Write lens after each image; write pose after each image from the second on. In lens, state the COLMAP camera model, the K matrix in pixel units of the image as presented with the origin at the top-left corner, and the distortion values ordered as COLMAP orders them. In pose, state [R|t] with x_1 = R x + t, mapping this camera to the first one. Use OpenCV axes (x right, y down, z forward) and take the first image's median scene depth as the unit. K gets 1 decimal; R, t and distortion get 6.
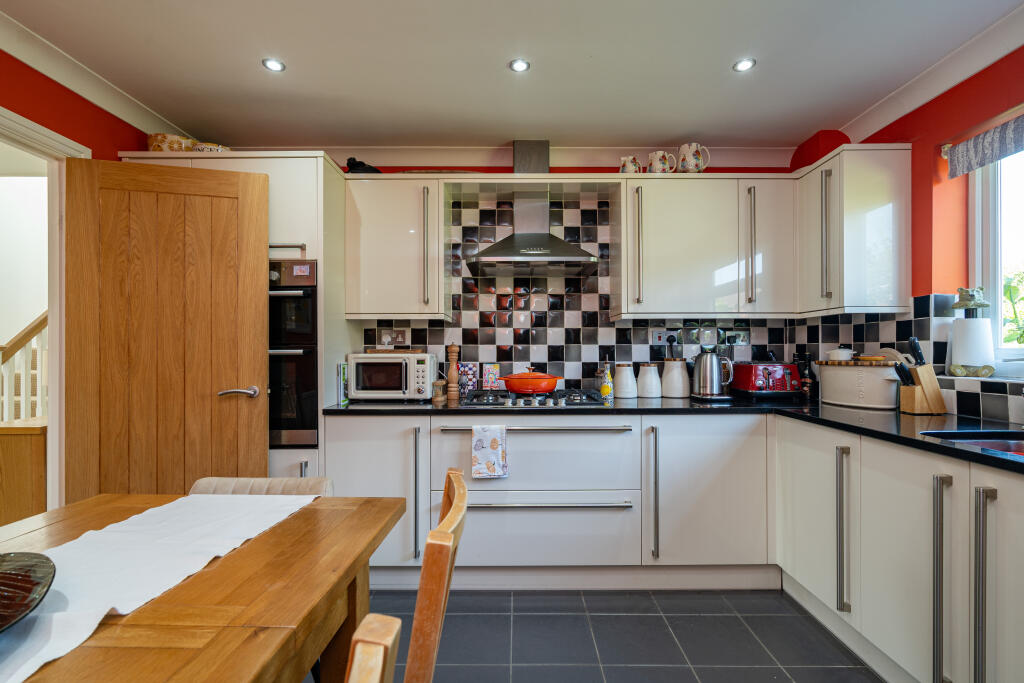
lens RADIAL K [[474.9, 0, 511.3], [0, 474.9, 347.6], [0, 0, 1]] dist [-0.000500, 0.000592]
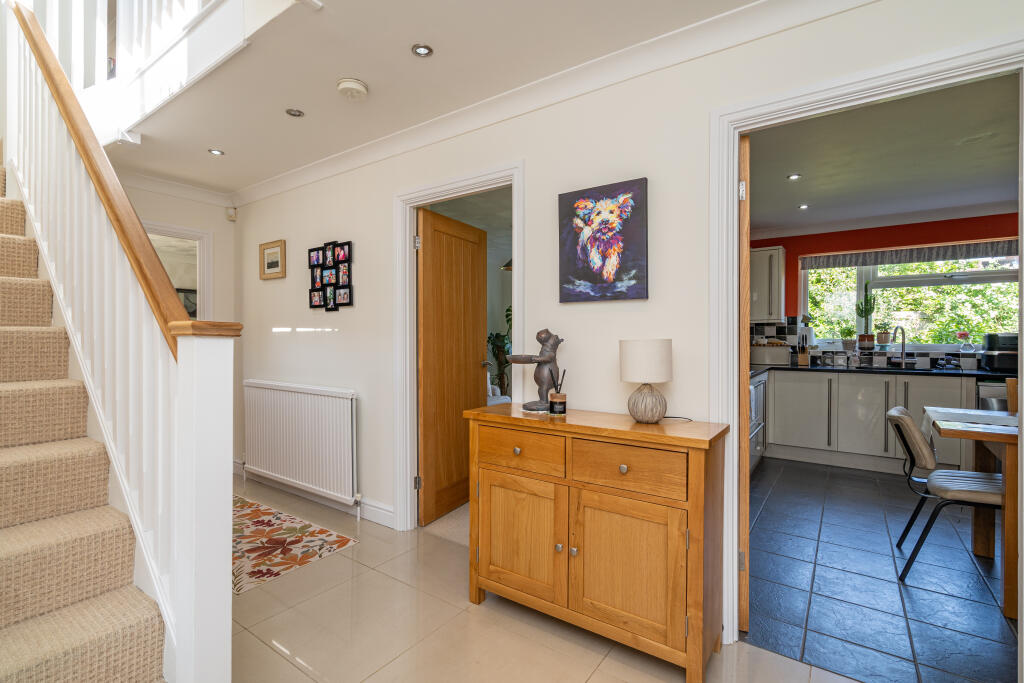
lens RADIAL K [[474.9, 0, 492.7], [0, 474.9, 342.1], [0, 0, 1]] dist [-0.000500, 0.000592]
pose [[0.598468, -0.004528, 0.801134, -1.789902], [-0.004139, 0.999953, 0.008744, 0.004835], [-0.801136, -0.008549, 0.598422, 0.705107]]
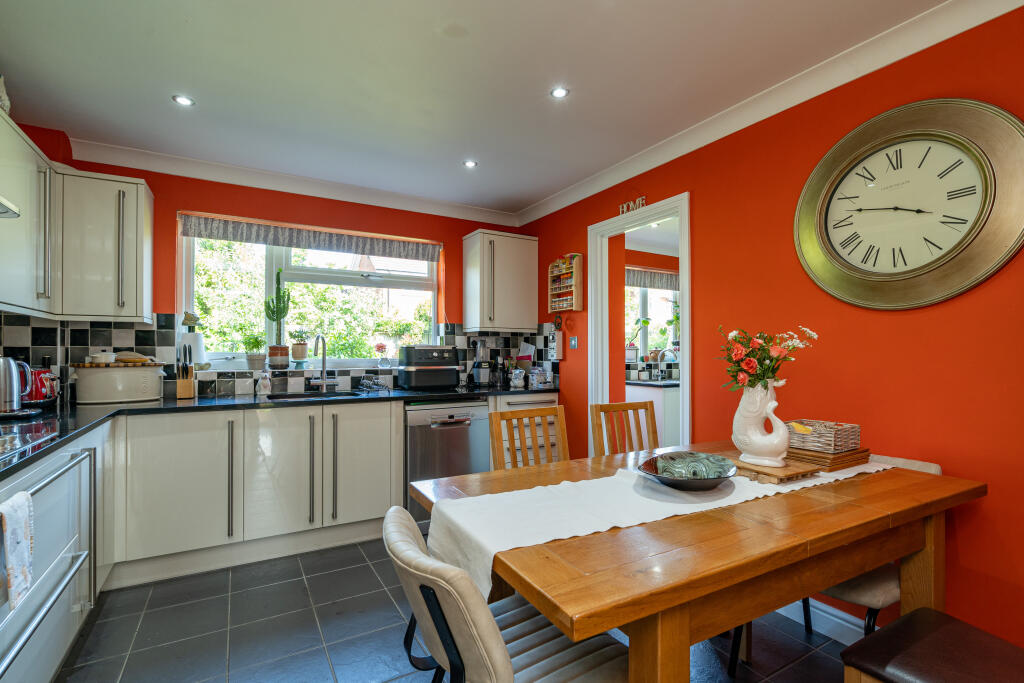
lens RADIAL K [[474.9, 0, 510.4], [0, 474.9, 349.7], [0, 0, 1]] dist [-0.000500, 0.000592]
pose [[-0.502197, 0.005479, 0.864736, -0.738901], [-0.001146, 0.999975, -0.007001, 0.003091], [-0.864753, -0.004507, -0.502178, 0.753741]]
